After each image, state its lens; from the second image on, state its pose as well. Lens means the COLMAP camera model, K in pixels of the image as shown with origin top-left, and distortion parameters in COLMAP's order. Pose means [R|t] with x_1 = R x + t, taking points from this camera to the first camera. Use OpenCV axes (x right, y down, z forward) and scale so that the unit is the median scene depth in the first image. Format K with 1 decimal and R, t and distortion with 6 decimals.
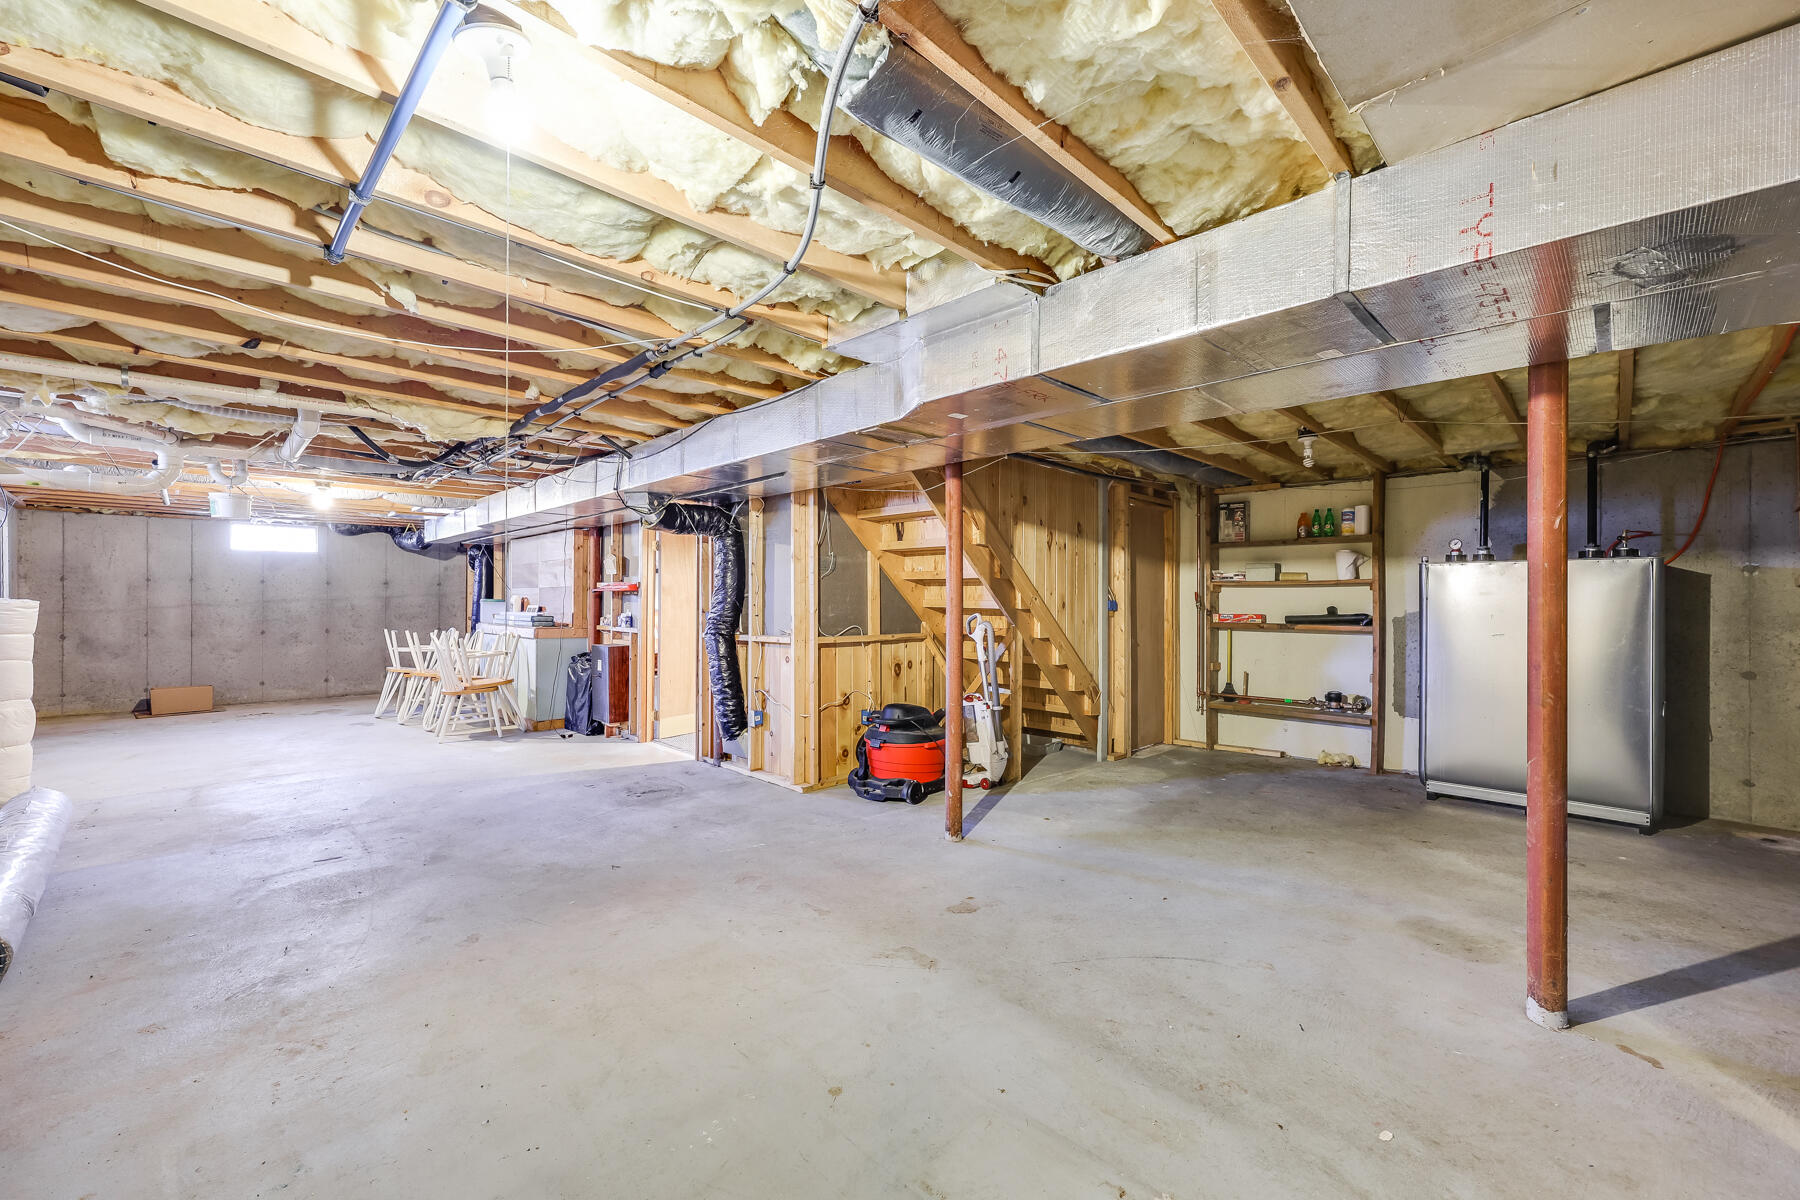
lens RADIAL K [[730.4, 0, 900.0], [0, 730.4, 600.0], [0, 0, 1]] dist [0.000634, 0.000113]
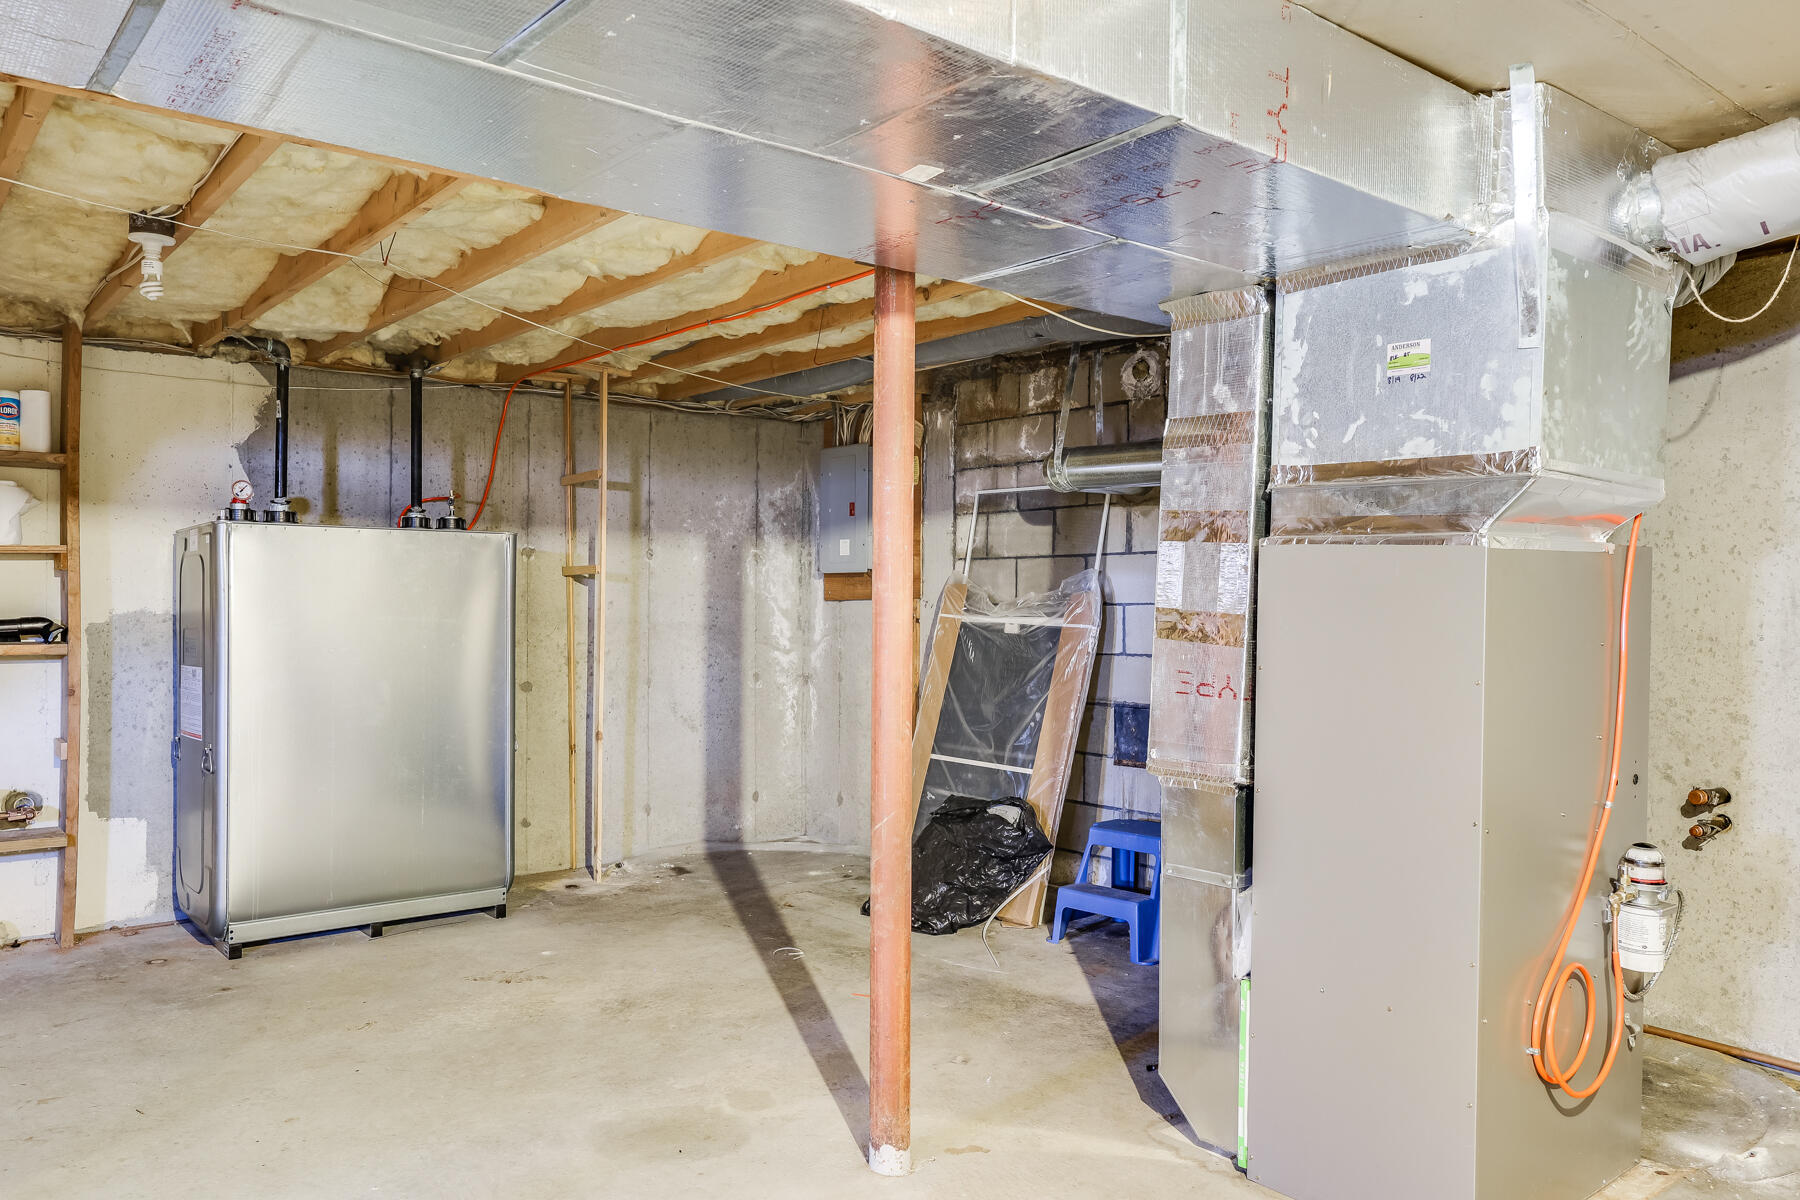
lens RADIAL K [[1332.4, 0, 900.0], [0, 1332.4, 600.0], [0, 0, 1]] dist [0.006244, 0.003919]
pose [[0.091515, -0.004546, 0.995793, -0.237923], [-0.005344, 0.999973, 0.005057, -0.000406], [-0.995789, -0.005784, 0.091488, 0.464165]]
